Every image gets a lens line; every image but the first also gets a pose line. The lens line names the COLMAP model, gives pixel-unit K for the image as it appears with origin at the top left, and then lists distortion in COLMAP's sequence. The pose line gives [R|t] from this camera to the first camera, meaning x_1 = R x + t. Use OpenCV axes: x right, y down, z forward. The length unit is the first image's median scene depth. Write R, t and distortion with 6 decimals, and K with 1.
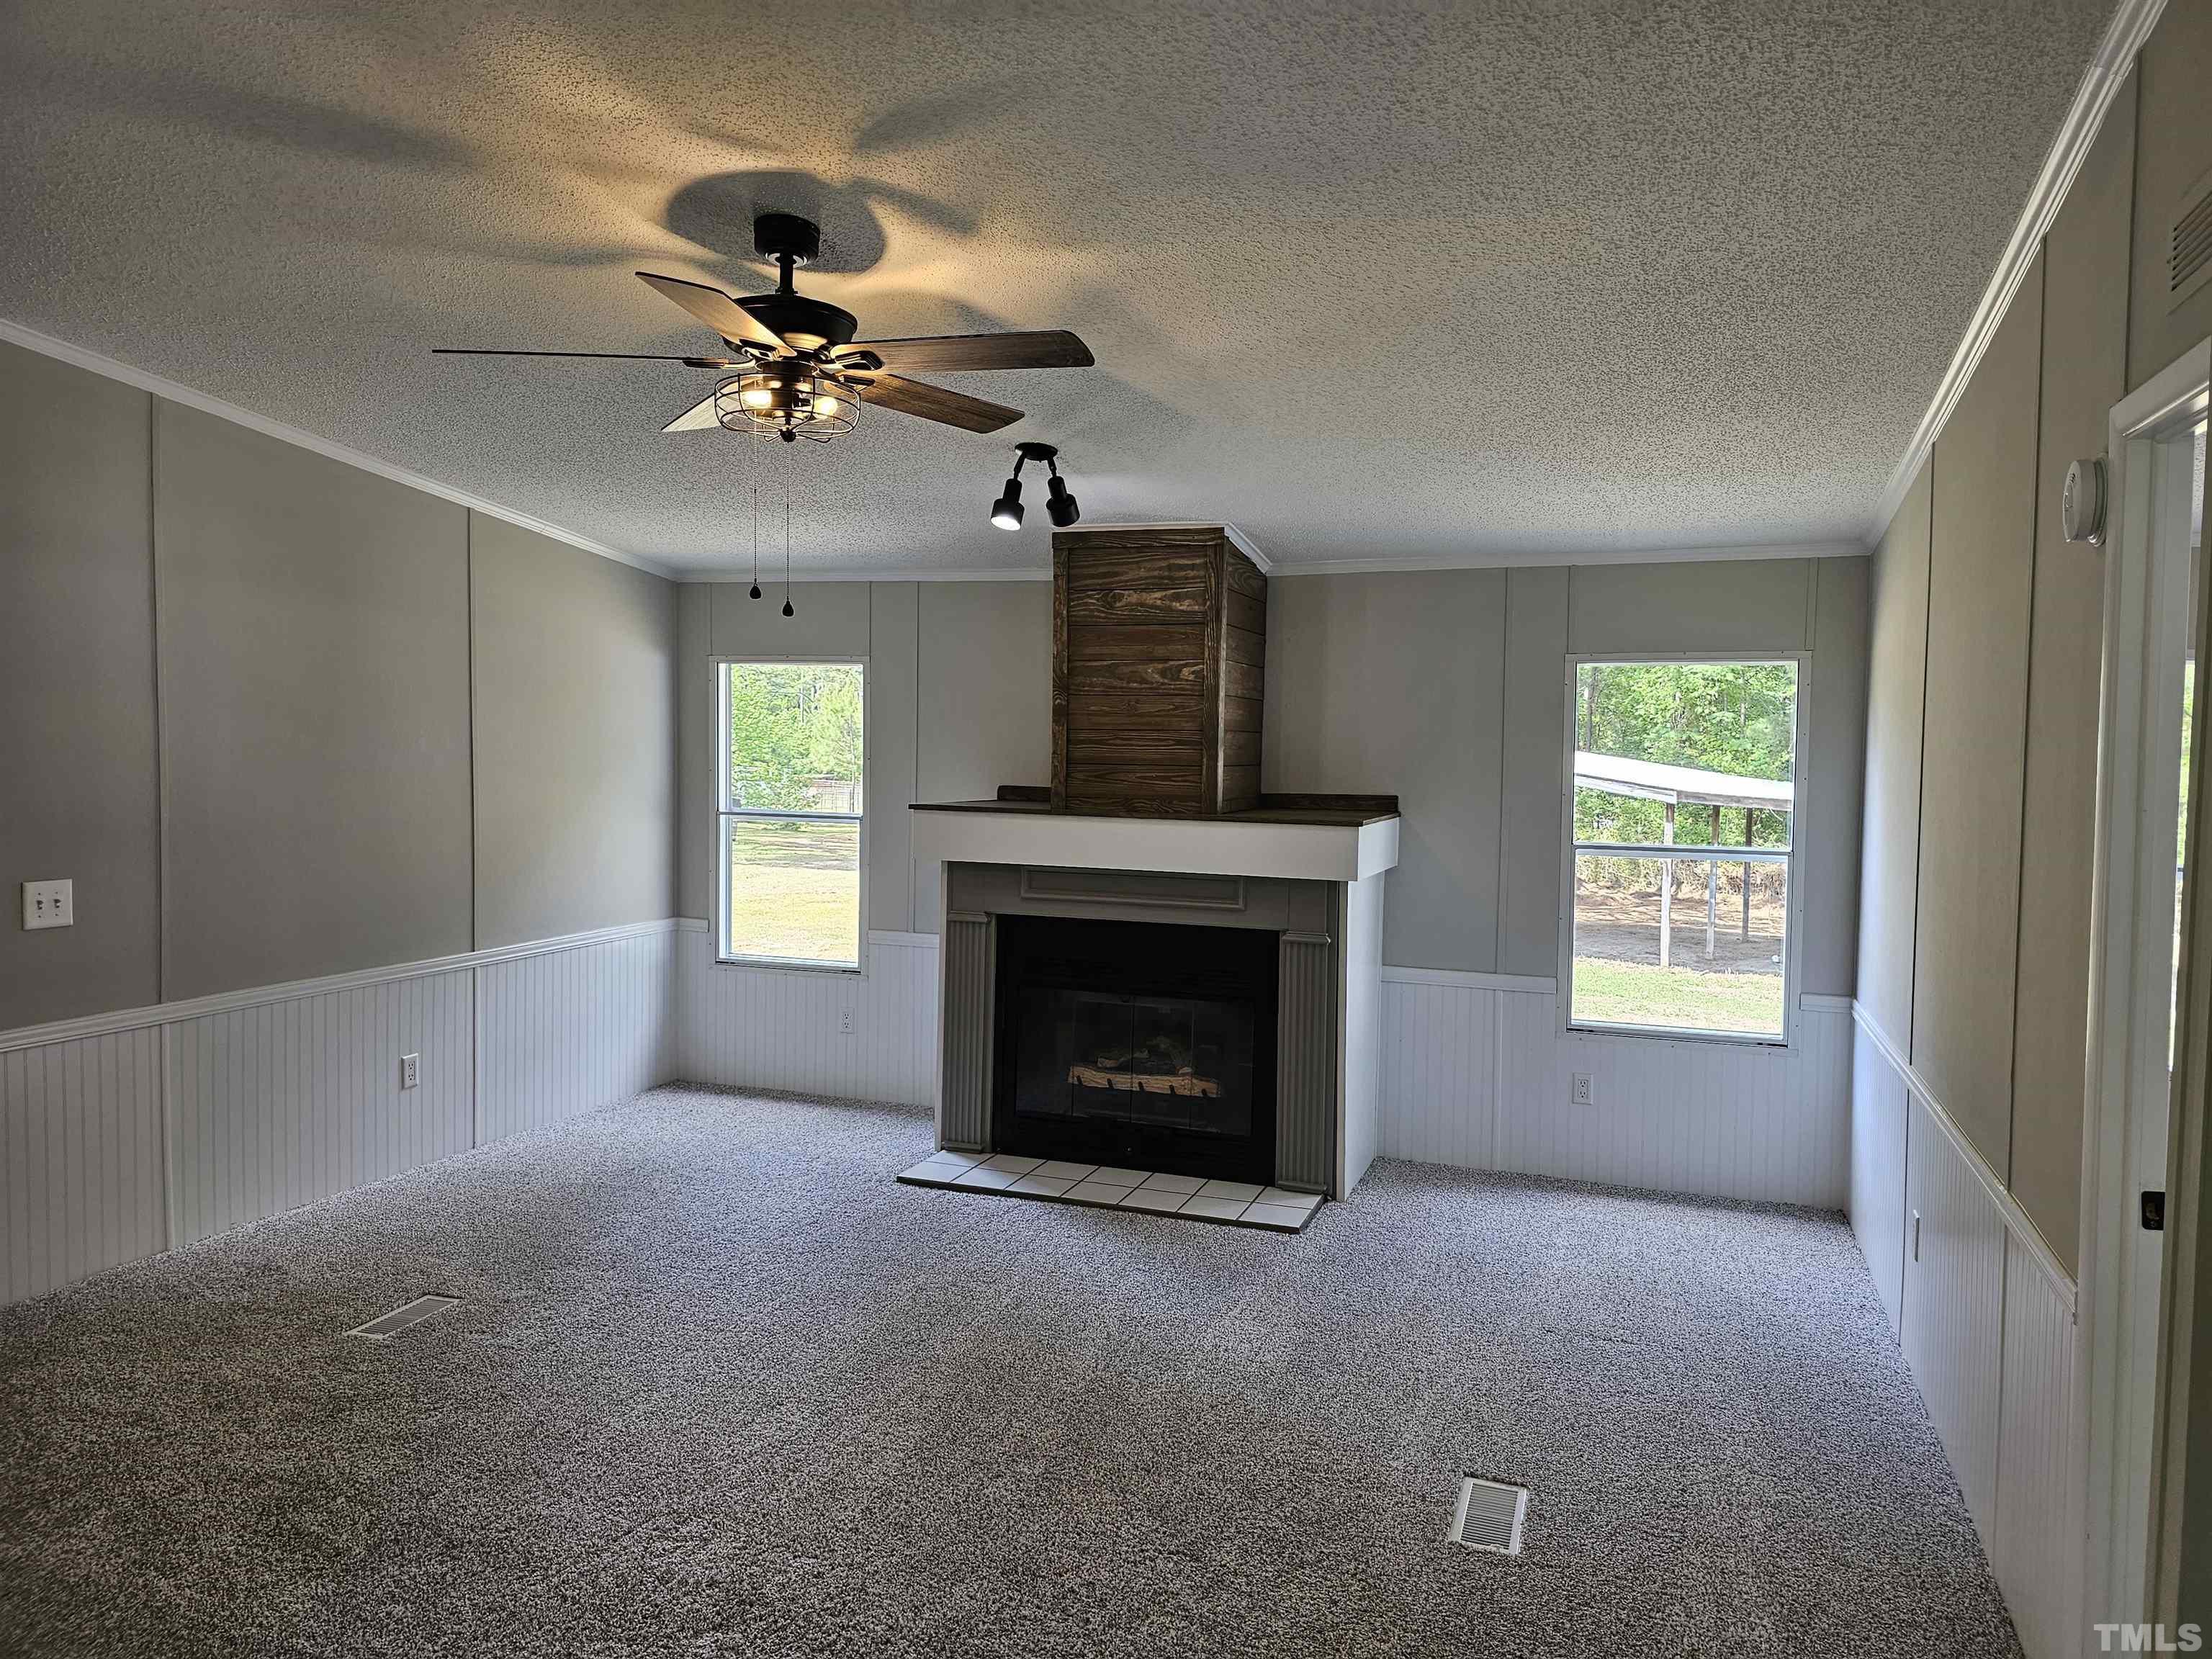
lens RADIAL K [[1515.4, 0, 1106.0], [0, 1515.4, 829.5], [0, 0, 1]] dist [0.104687, 0.000110]
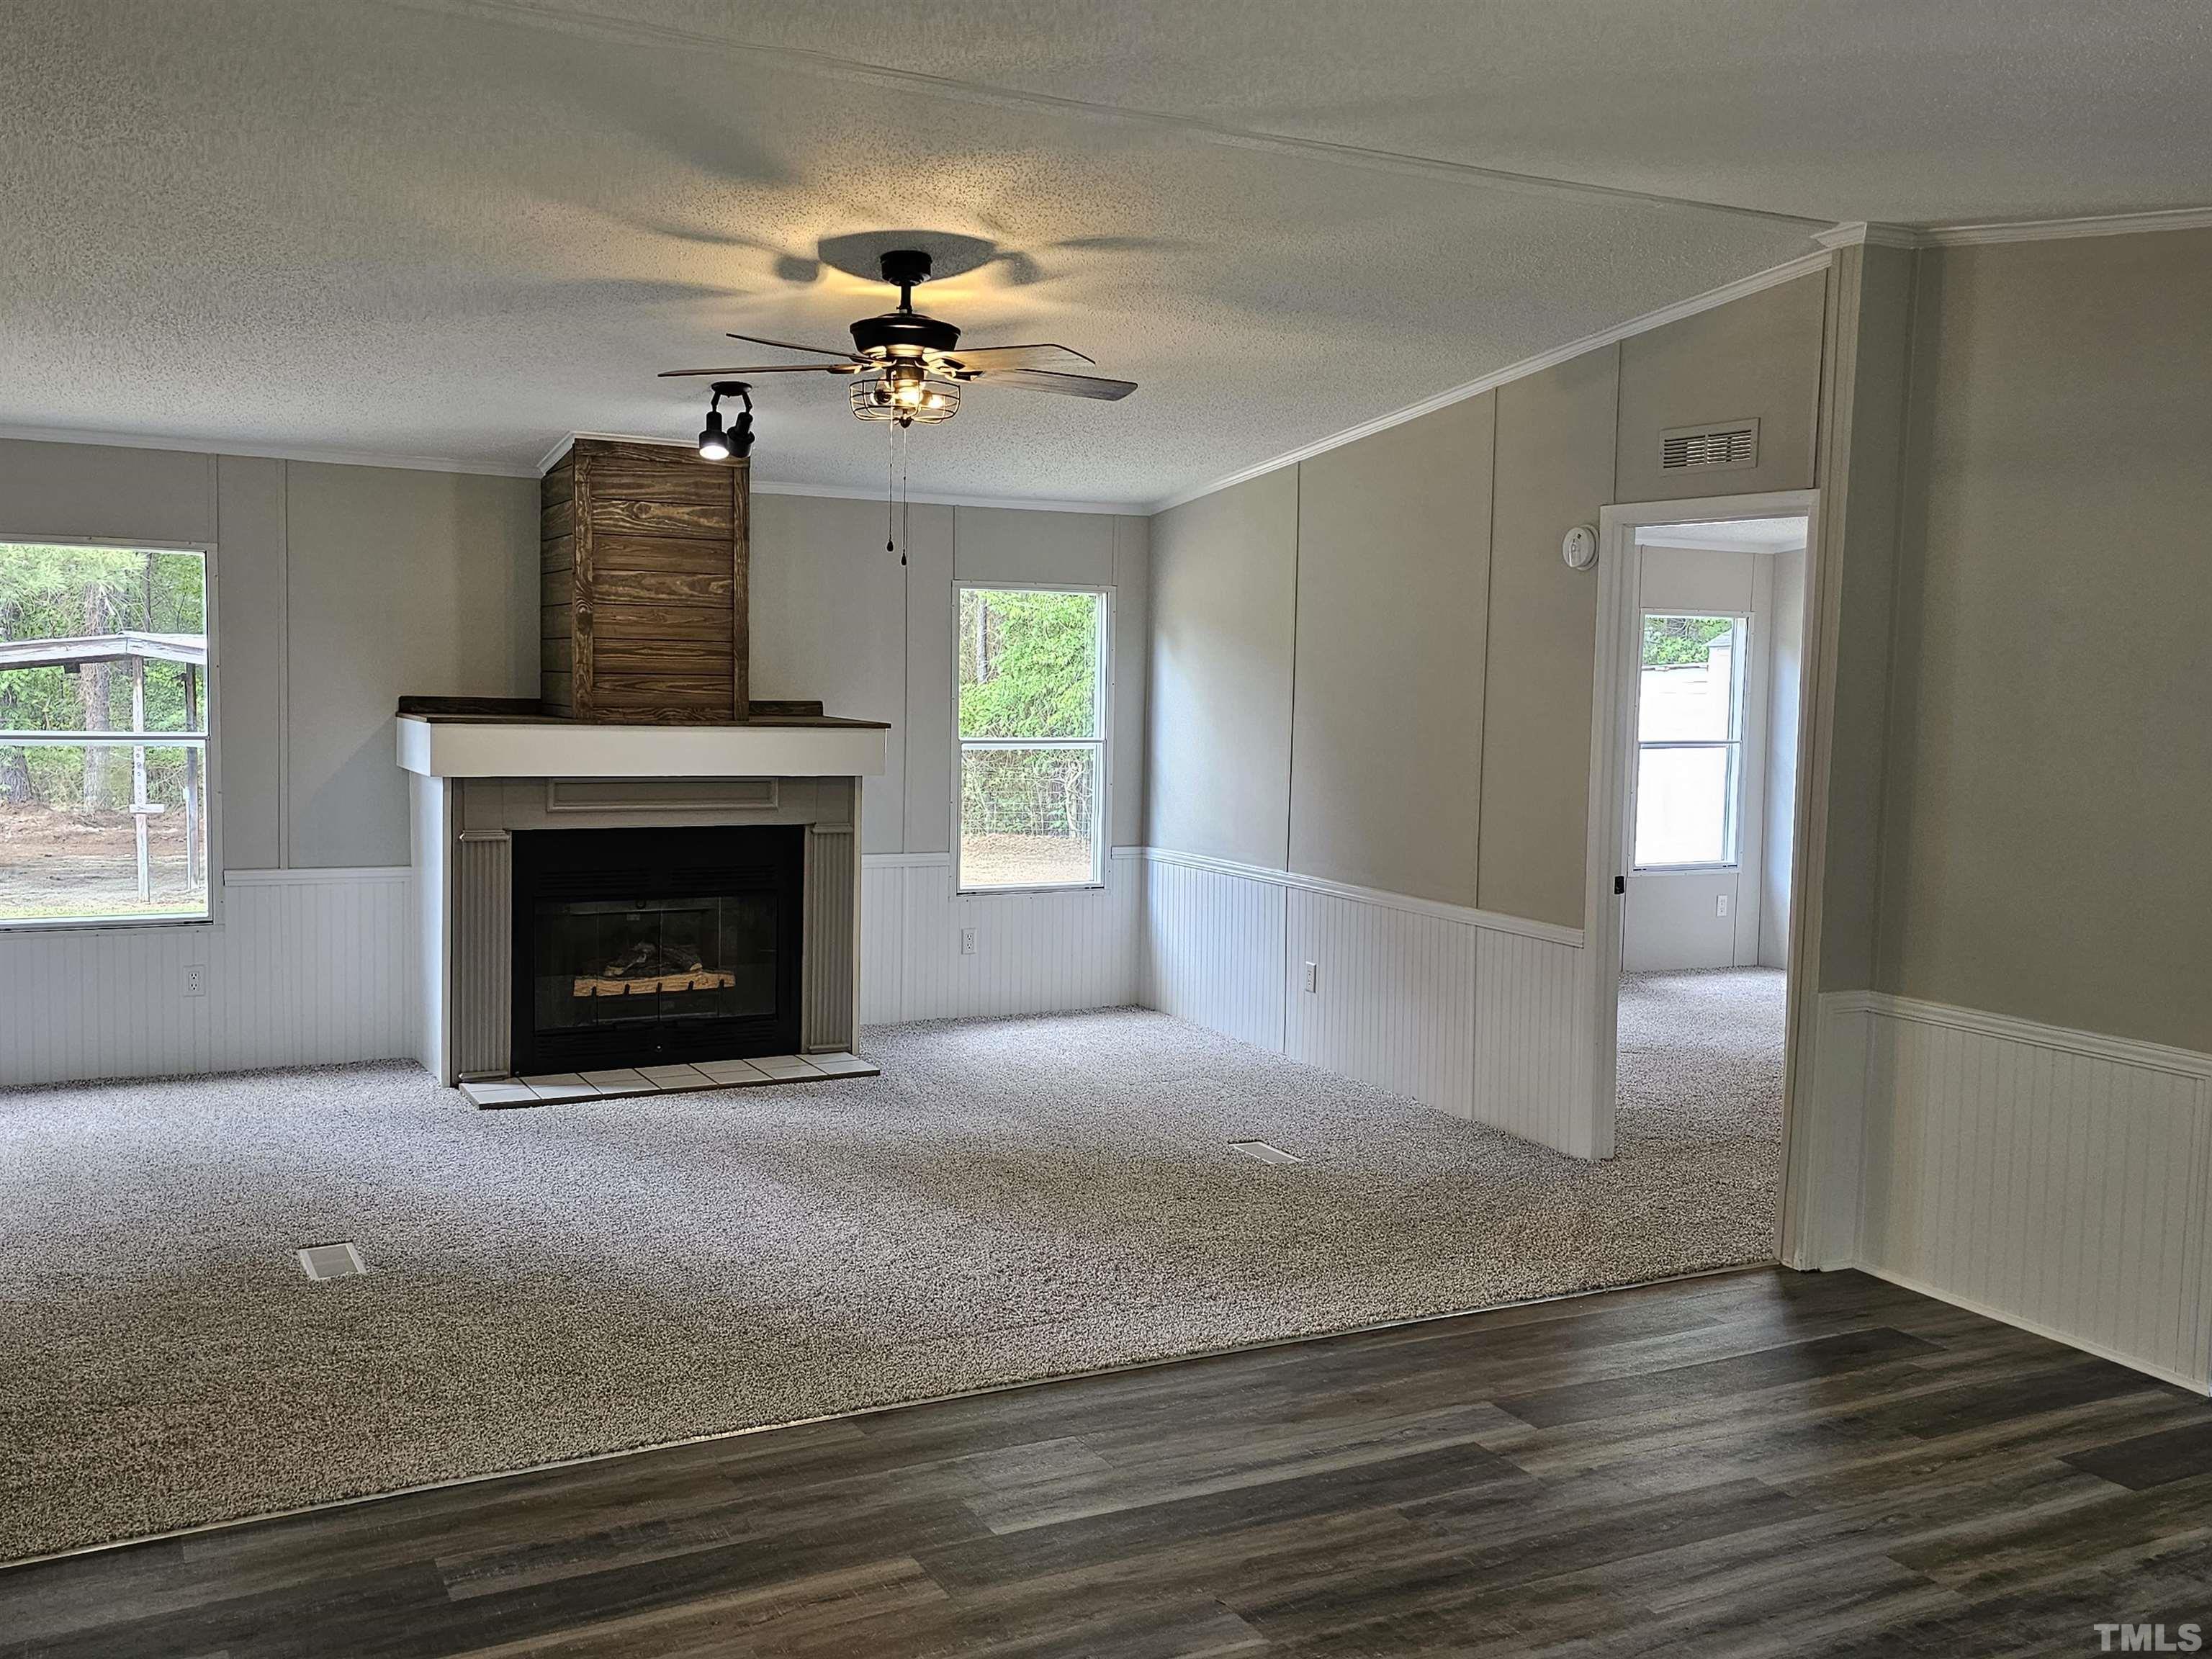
lens RADIAL K [[1945.6, 0, 1106.0], [0, 1945.6, 829.5], [0, 0, 1]] dist [0.012682, 0.013992]
pose [[0.662237, -0.065887, 0.746392, -0.772090], [0.026094, 0.997550, 0.064906, -0.015638], [-0.748840, -0.023506, 0.662334, -0.098364]]
